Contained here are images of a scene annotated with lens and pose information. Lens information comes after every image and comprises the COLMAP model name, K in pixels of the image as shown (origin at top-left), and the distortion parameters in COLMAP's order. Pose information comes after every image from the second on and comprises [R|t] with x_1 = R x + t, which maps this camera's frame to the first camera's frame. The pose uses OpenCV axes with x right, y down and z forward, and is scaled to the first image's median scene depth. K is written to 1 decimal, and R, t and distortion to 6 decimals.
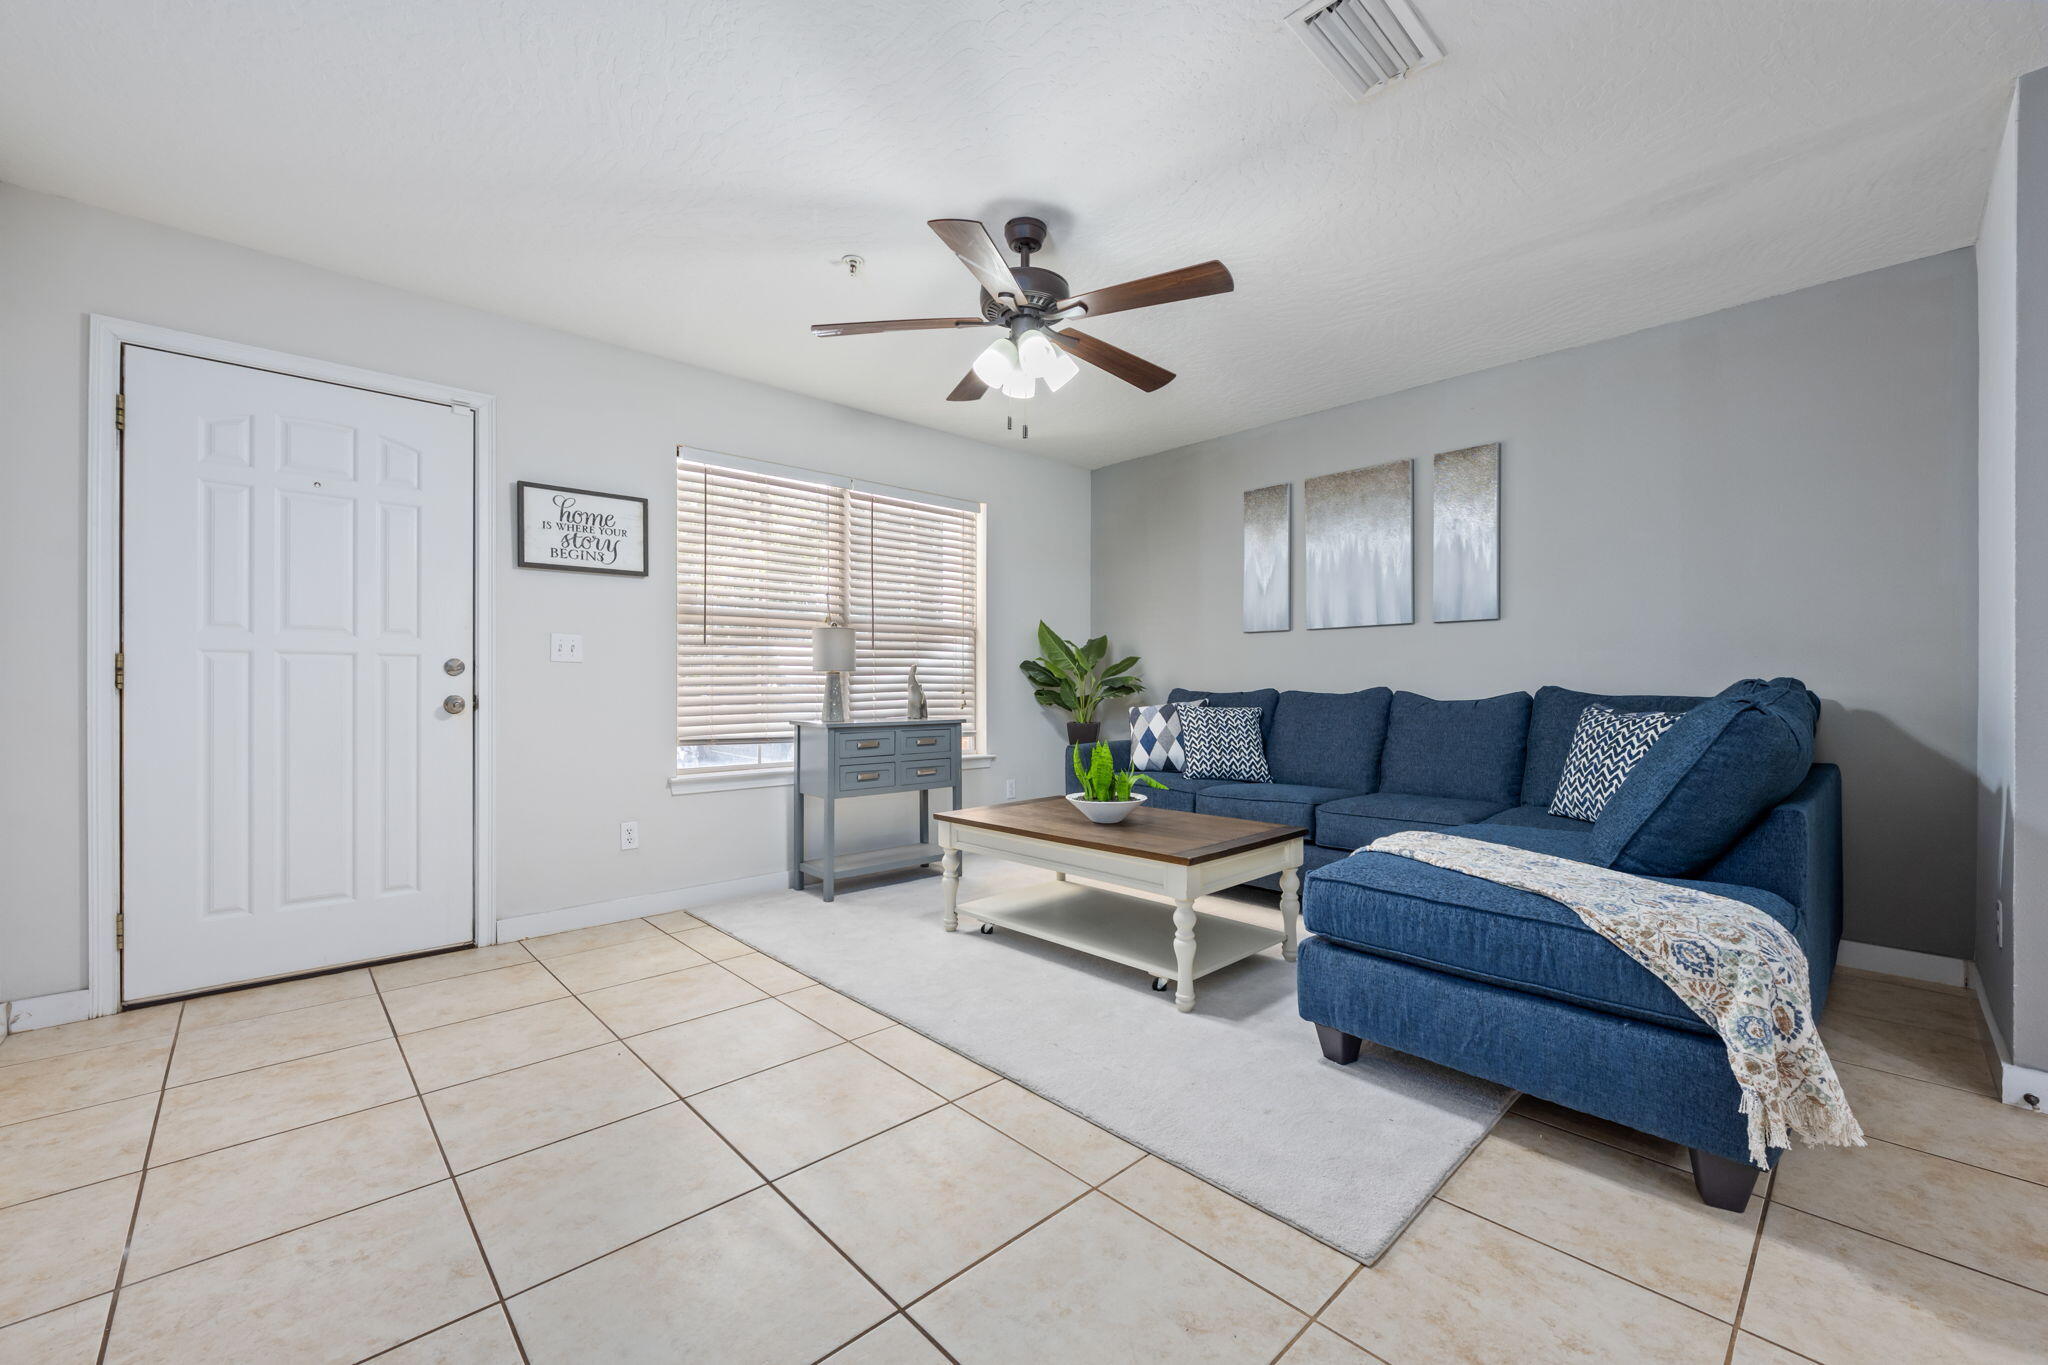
lens RADIAL K [[822.6, 0, 1029.3], [0, 822.6, 678.4], [0, 0, 1]] dist [-0.001864, 0.000391]
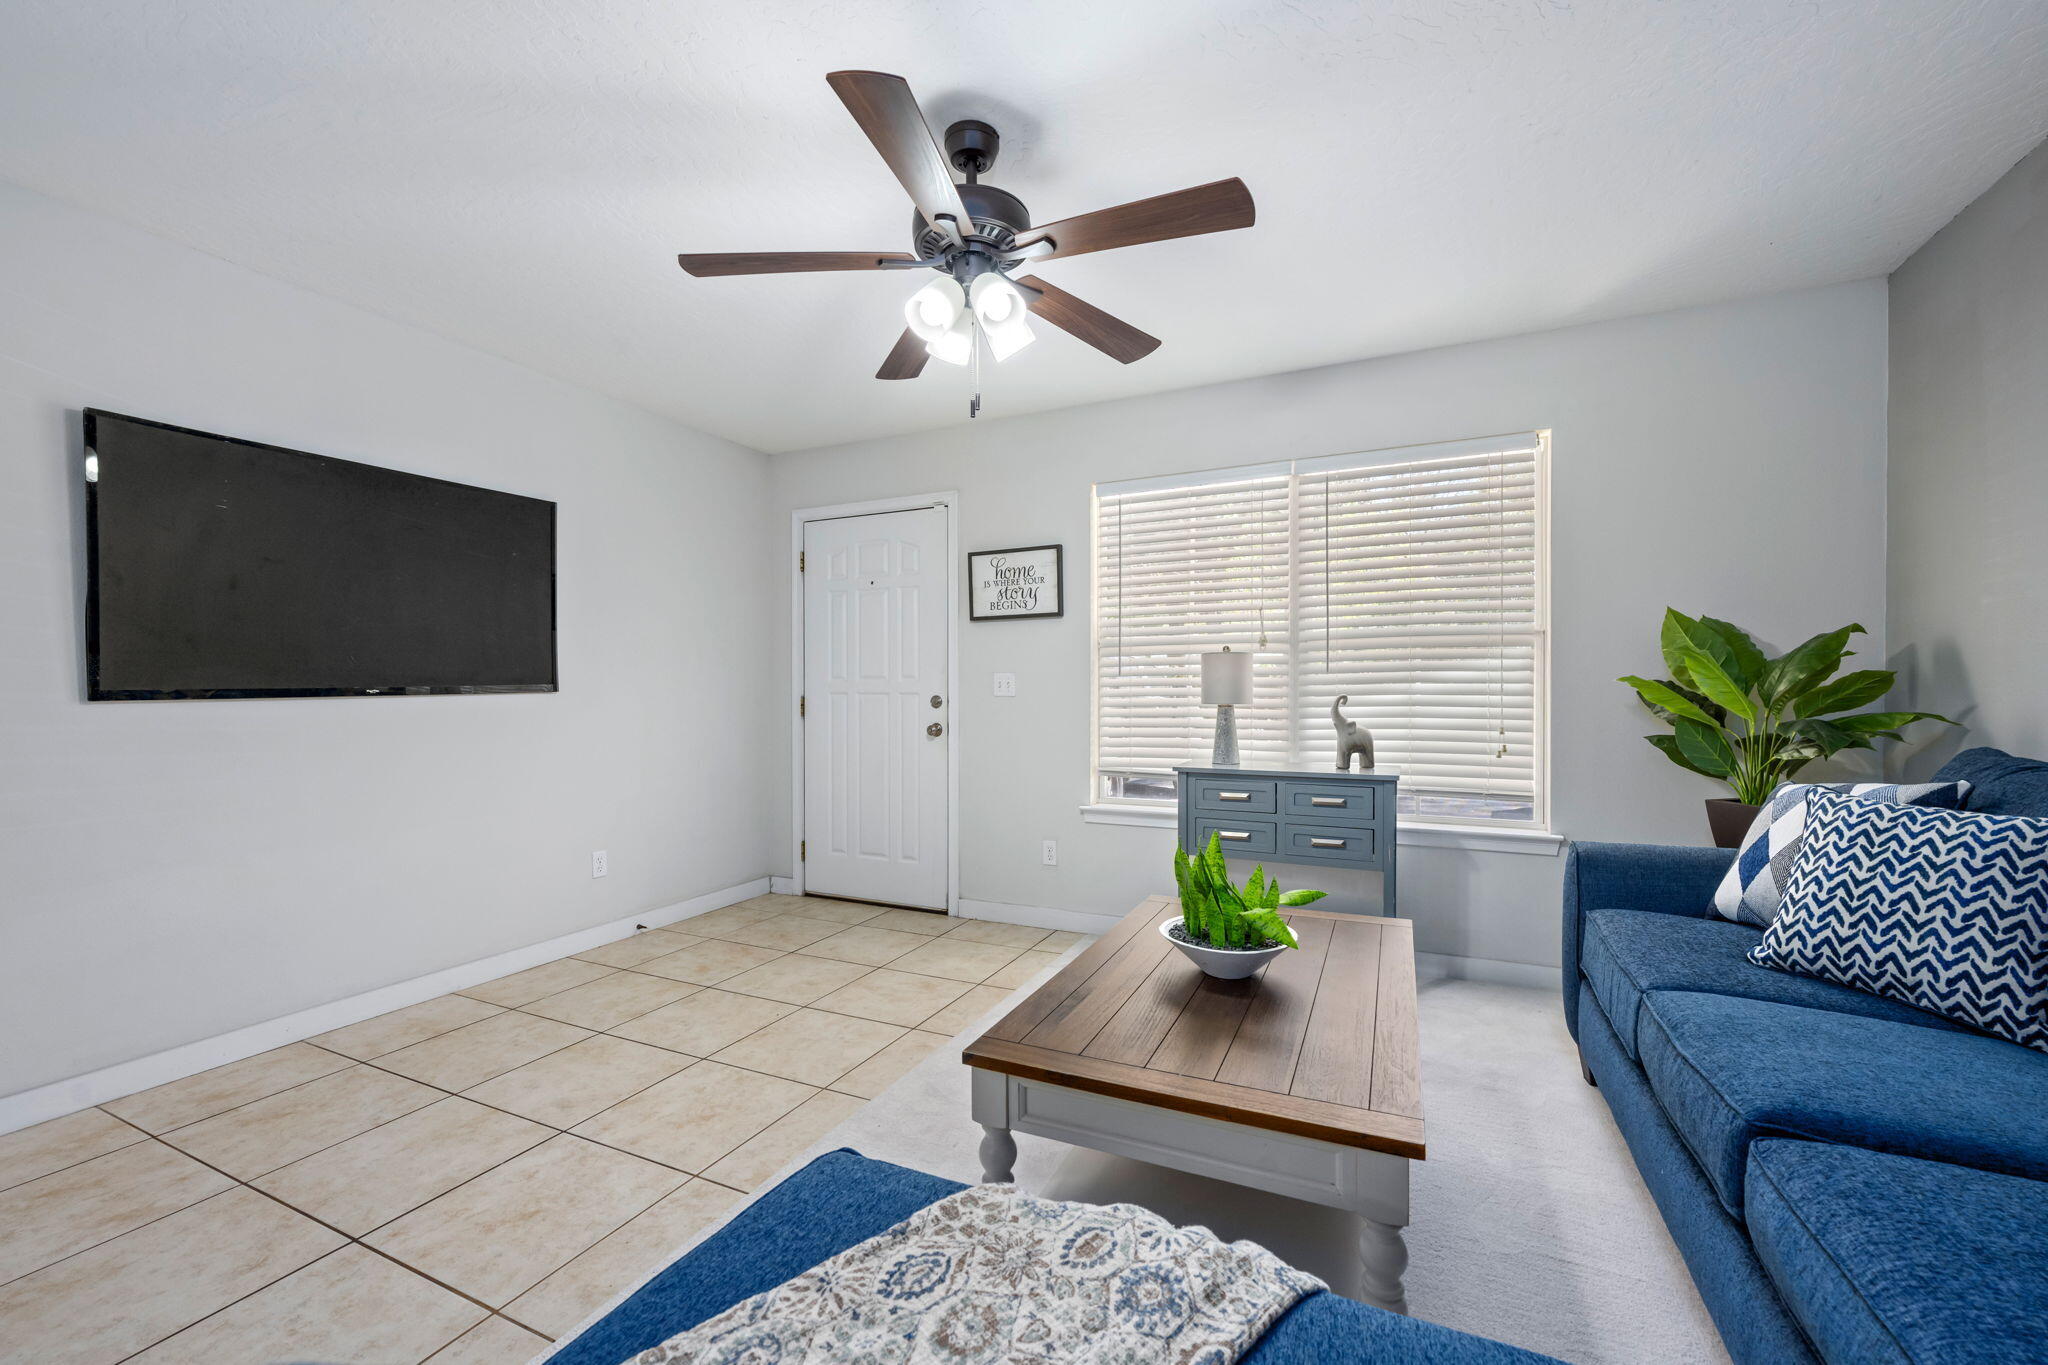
lens RADIAL K [[822.6, 0, 1018.5], [0, 822.6, 688.0], [0, 0, 1]] dist [-0.001864, 0.000391]
pose [[0.365146, -0.002776, -0.930946, 0.561619], [0.011792, 0.999929, 0.001643, -0.034373], [0.930875, -0.011578, 0.365153, 0.595928]]
